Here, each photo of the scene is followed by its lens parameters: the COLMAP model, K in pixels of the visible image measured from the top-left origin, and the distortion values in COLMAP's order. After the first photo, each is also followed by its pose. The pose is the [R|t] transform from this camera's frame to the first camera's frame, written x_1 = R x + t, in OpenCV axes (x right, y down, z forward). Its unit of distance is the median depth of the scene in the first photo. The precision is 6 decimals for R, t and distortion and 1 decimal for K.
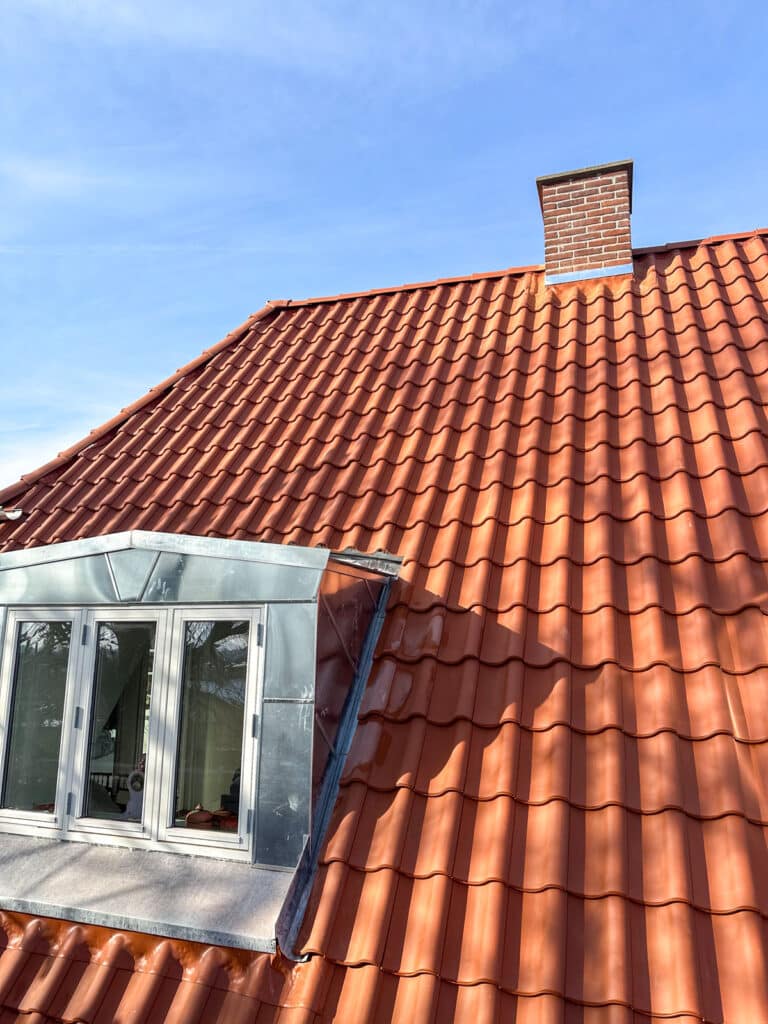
lens RADIAL K [[714.1, 0, 392.0], [0, 714.1, 509.2], [0, 0, 1]] dist [0.066824, -0.077457]
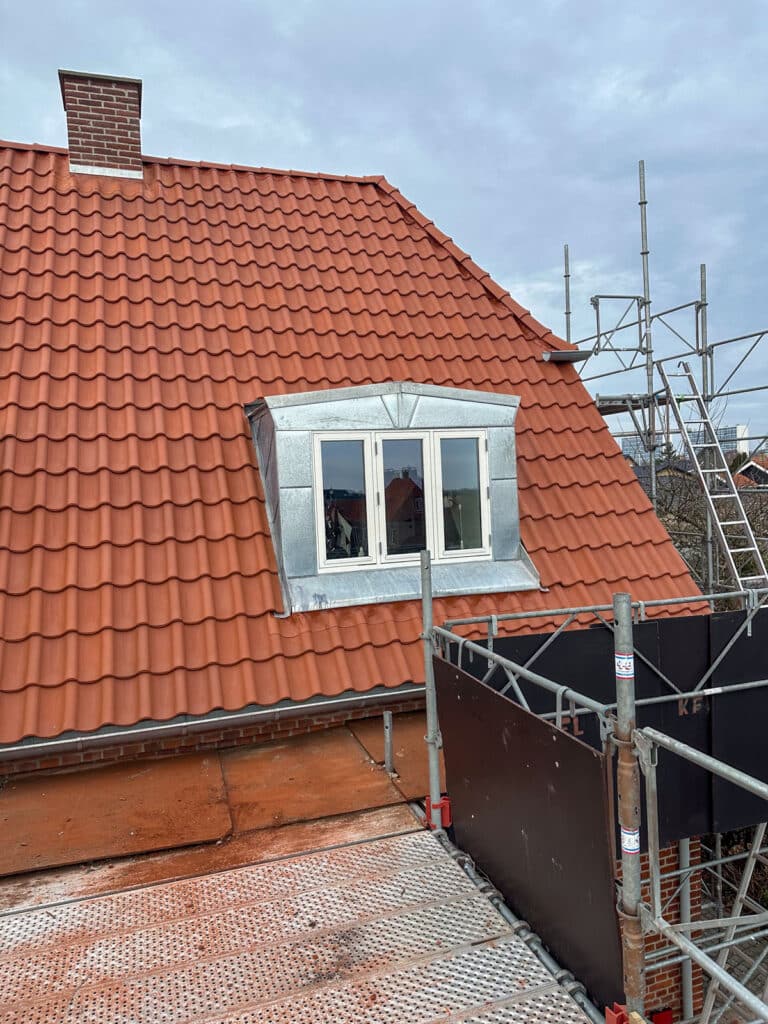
lens RADIAL K [[714.1, 0, 384.9], [0, 714.1, 510.5], [0, 0, 1]] dist [0.066824, -0.077457]
pose [[0.795748, -0.065472, 0.602078, -0.181966], [-0.062742, 0.979878, 0.189479, -0.032181], [-0.602369, -0.188553, 0.775628, -0.489212]]
